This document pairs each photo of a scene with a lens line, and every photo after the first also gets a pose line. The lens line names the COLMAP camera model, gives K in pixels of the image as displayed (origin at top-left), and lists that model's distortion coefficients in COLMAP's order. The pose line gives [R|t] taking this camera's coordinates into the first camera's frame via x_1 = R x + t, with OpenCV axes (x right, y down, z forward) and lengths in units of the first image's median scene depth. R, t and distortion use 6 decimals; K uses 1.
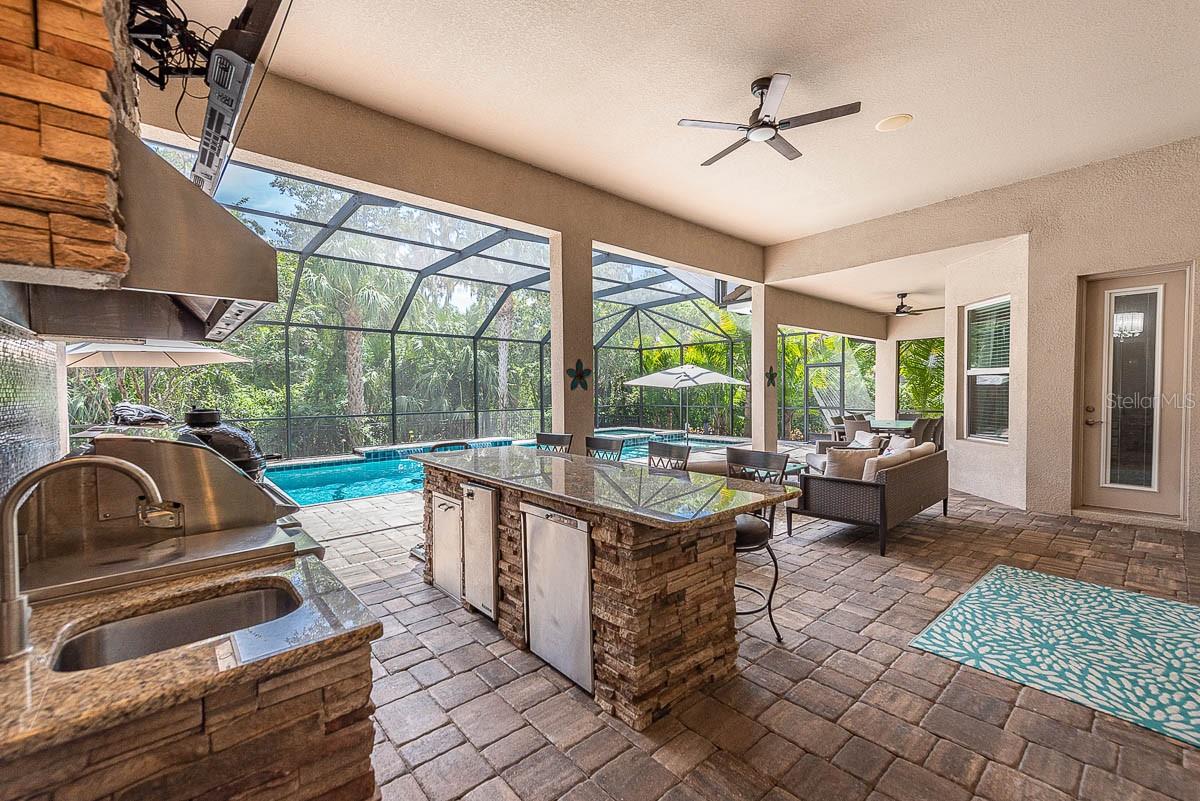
lens RADIAL K [[485.2, 0, 624.6], [0, 485.2, 403.9], [0, 0, 1]] dist [0.011121, -0.000276]
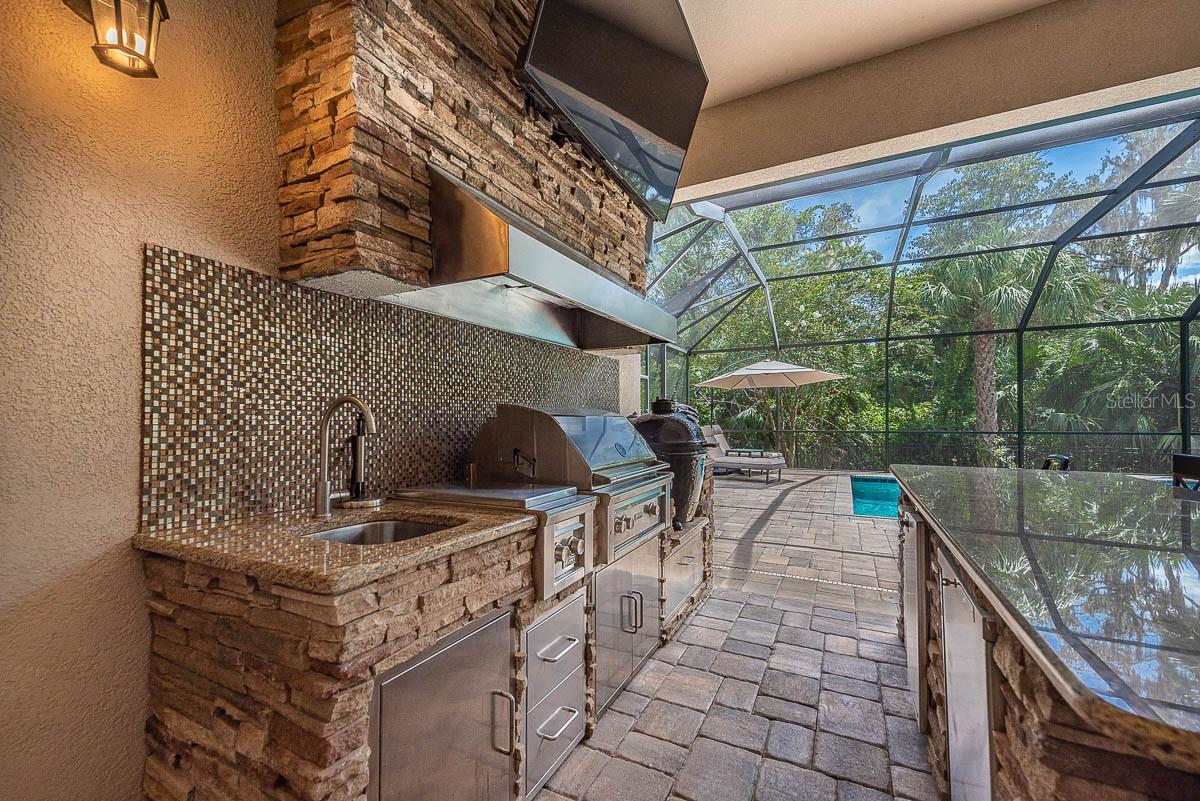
lens RADIAL K [[485.2, 0, 608.4], [0, 485.2, 408.2], [0, 0, 1]] dist [0.011121, -0.000276]
pose [[0.348647, -0.013613, -0.937155, 0.185328], [-0.020403, 0.999547, -0.022110, 0.059875], [0.937032, 0.026829, 0.348211, 0.422482]]
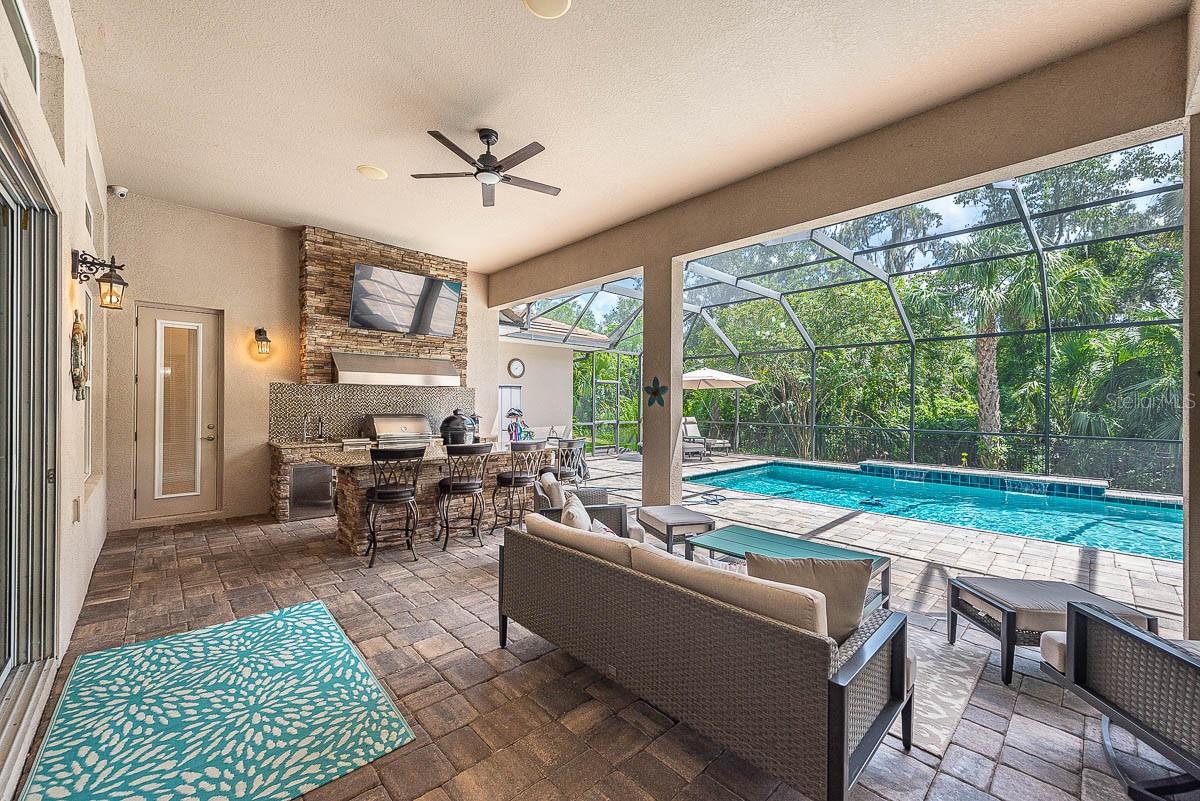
lens RADIAL K [[485.2, 0, 596.9], [0, 485.2, 398.8], [0, 0, 1]] dist [0.011121, -0.000276]
pose [[0.003434, 0.006348, -0.999974, 1.812591], [-0.034932, 0.999370, 0.006224, -0.086877], [0.999384, 0.034909, 0.003653, 1.639920]]
